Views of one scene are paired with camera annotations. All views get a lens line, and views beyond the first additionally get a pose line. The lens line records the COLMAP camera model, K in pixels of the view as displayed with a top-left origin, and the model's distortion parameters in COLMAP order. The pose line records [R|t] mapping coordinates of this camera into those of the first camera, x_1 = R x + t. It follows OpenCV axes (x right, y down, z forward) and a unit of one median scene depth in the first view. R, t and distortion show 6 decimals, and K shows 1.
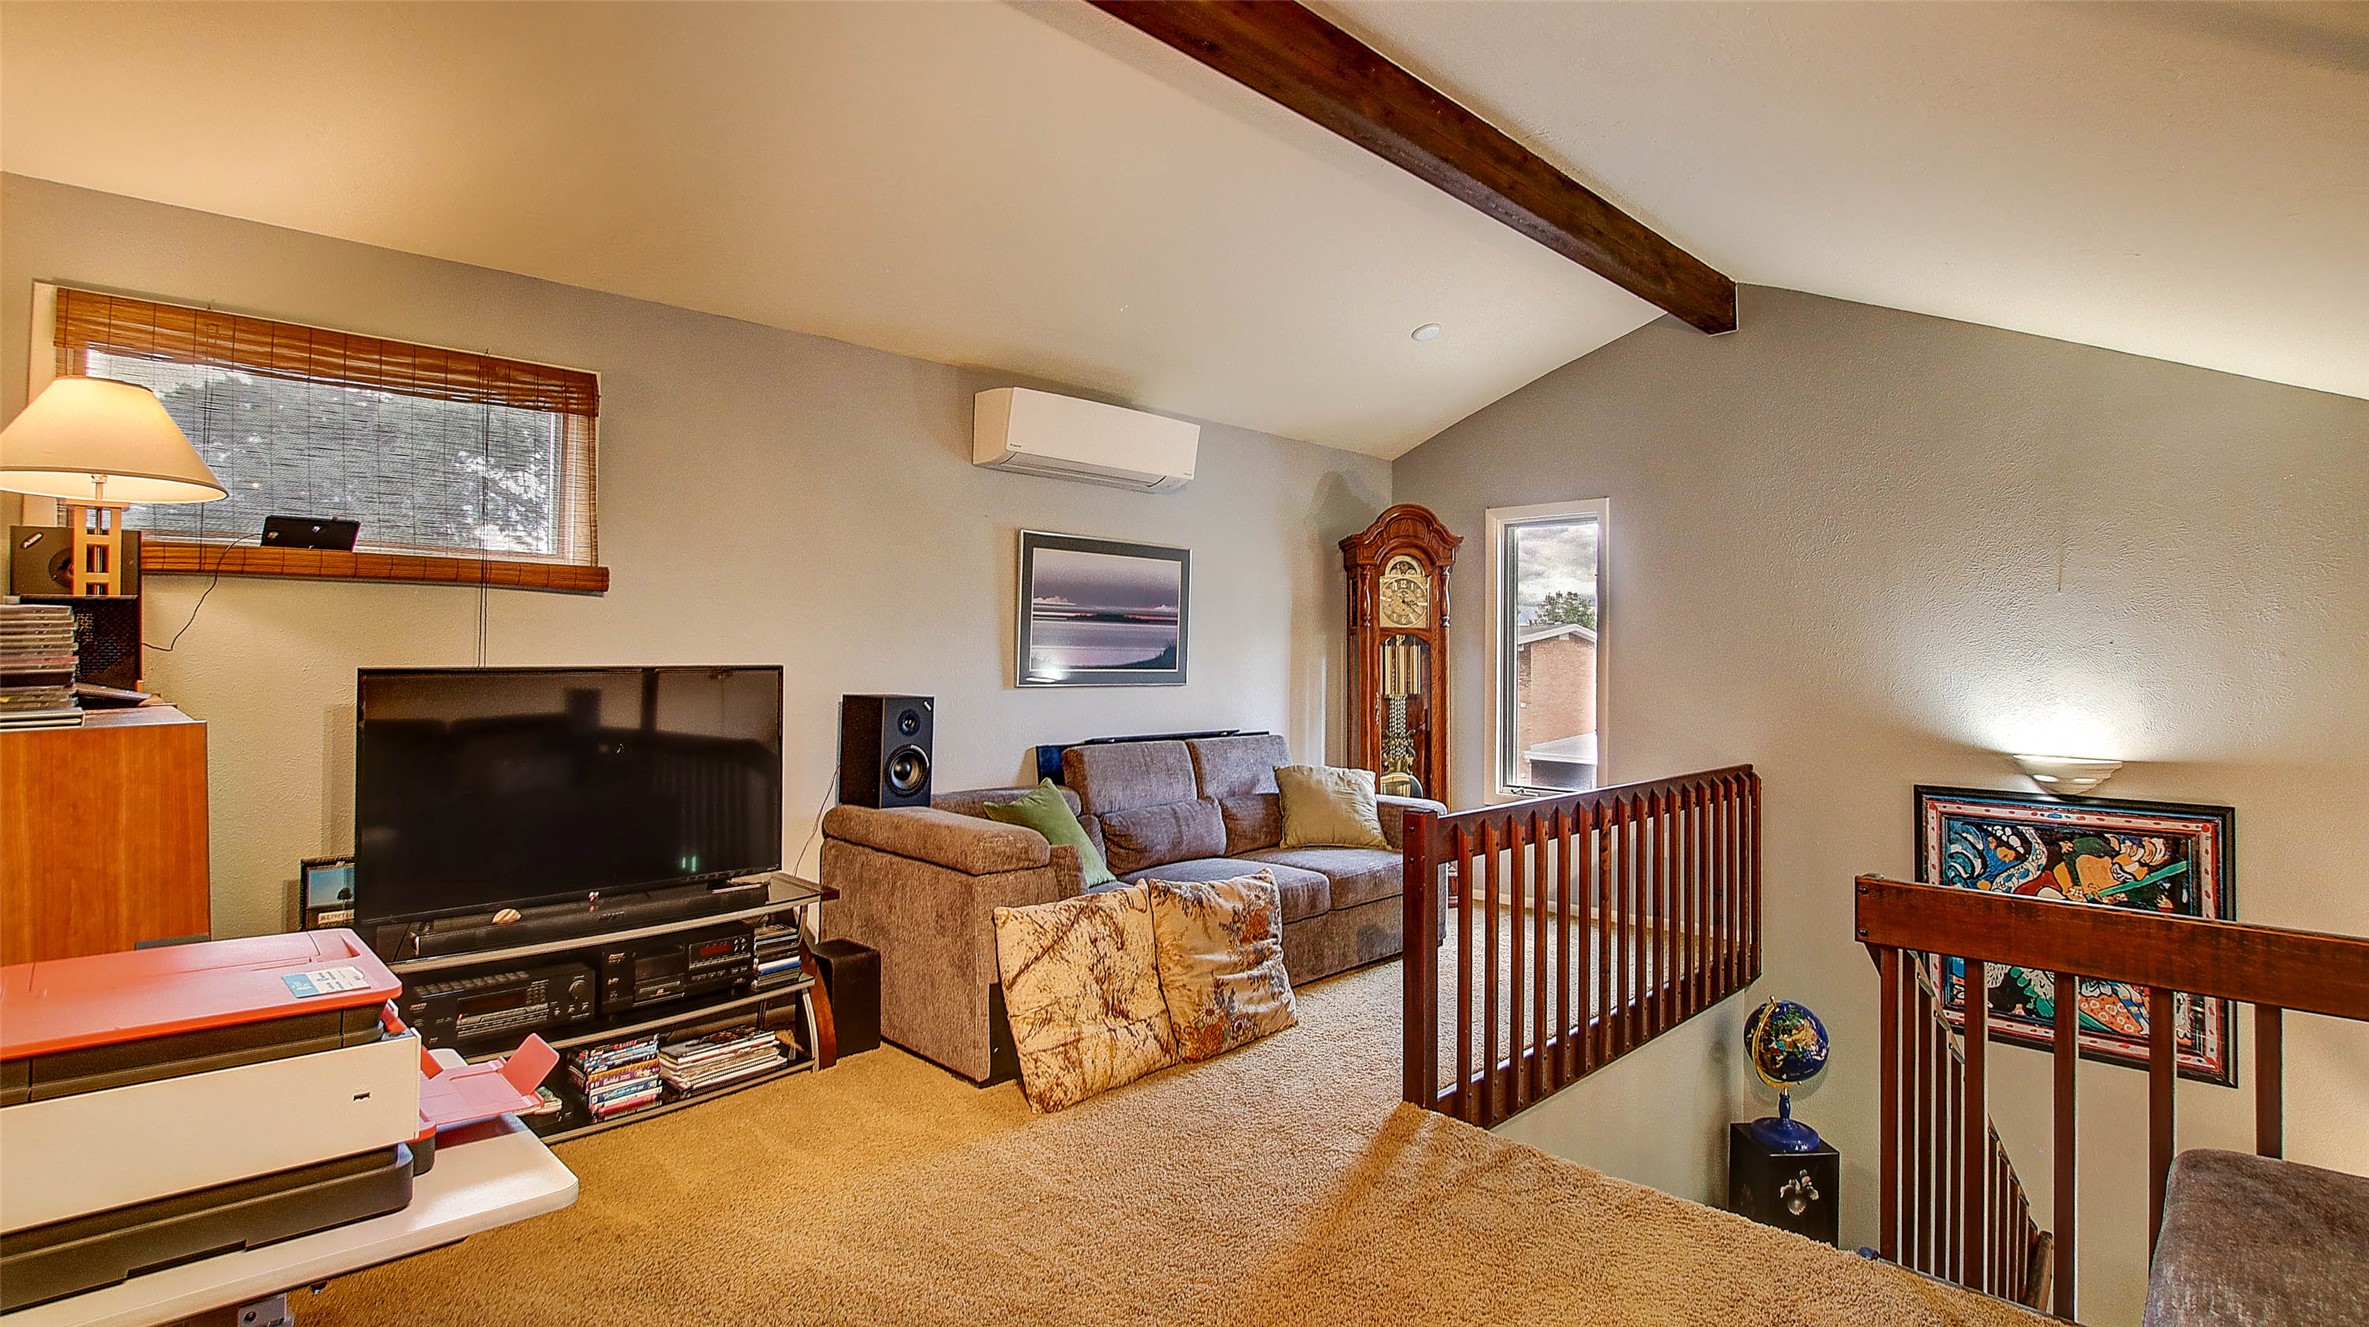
lens RADIAL K [[1123.8, 0, 1212.1], [0, 1123.8, 612.8], [0, 0, 1]] dist [-0.021643, 0.000048]
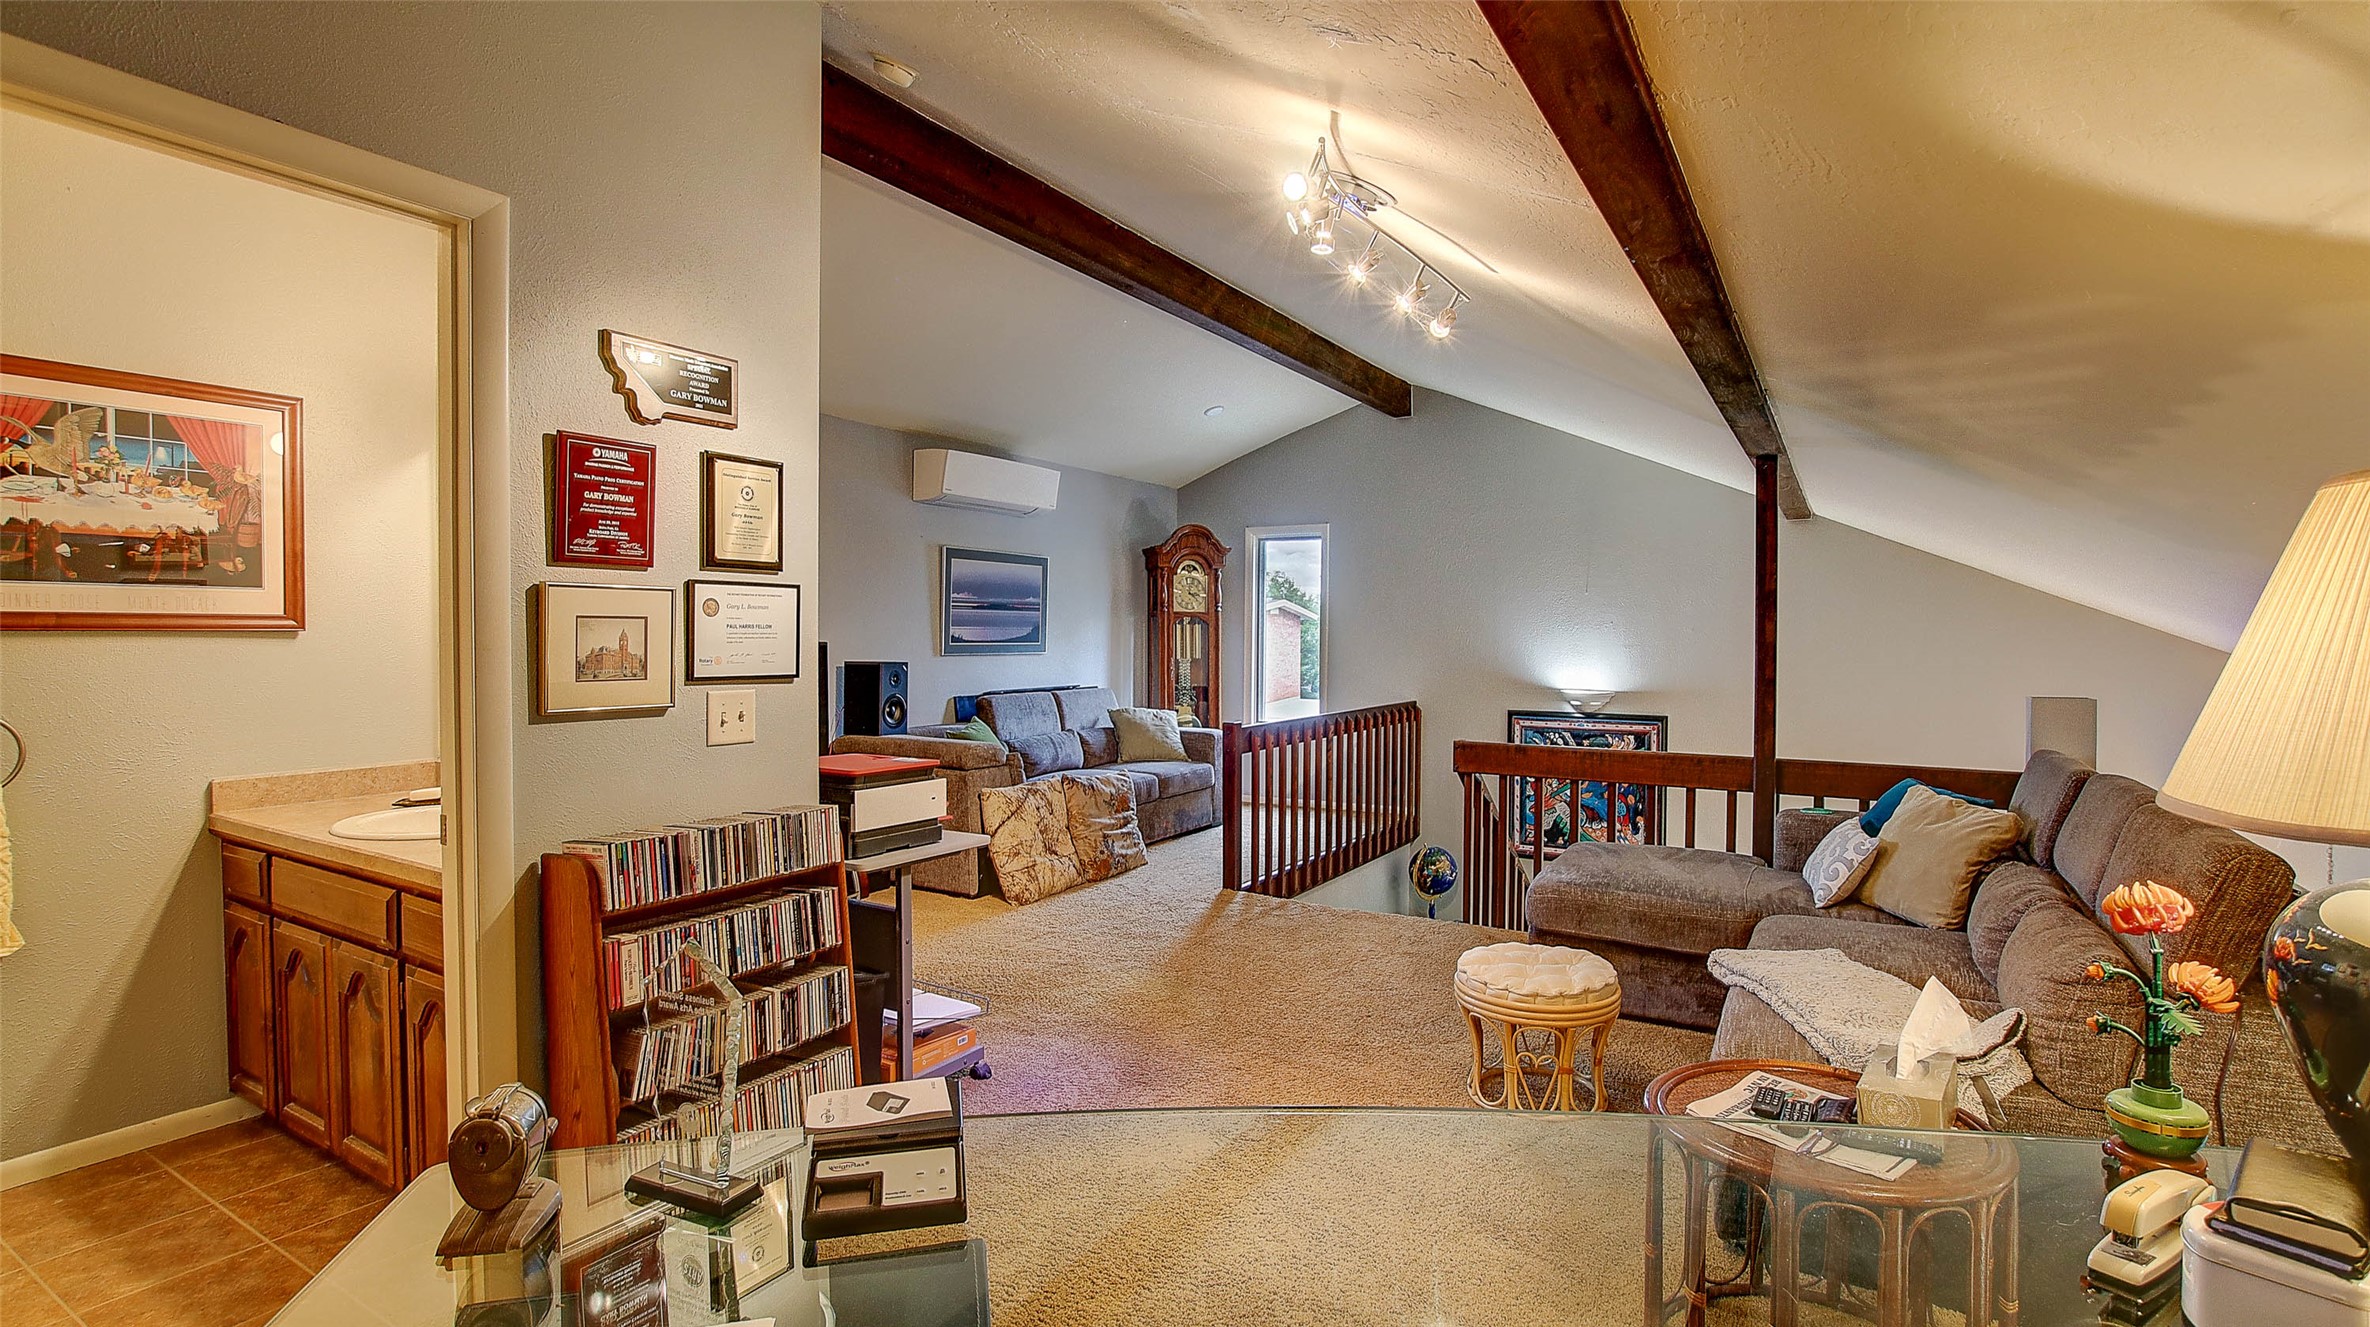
lens RADIAL K [[1126.4, 0, 1203.5], [0, 1126.4, 649.2], [0, 0, 1]] dist [-0.037012, 0.007334]
pose [[0.969323, -0.009458, 0.245607, -0.204812], [-0.004411, 0.998429, 0.055858, -0.024264], [-0.245750, -0.055228, 0.967759, -0.478754]]
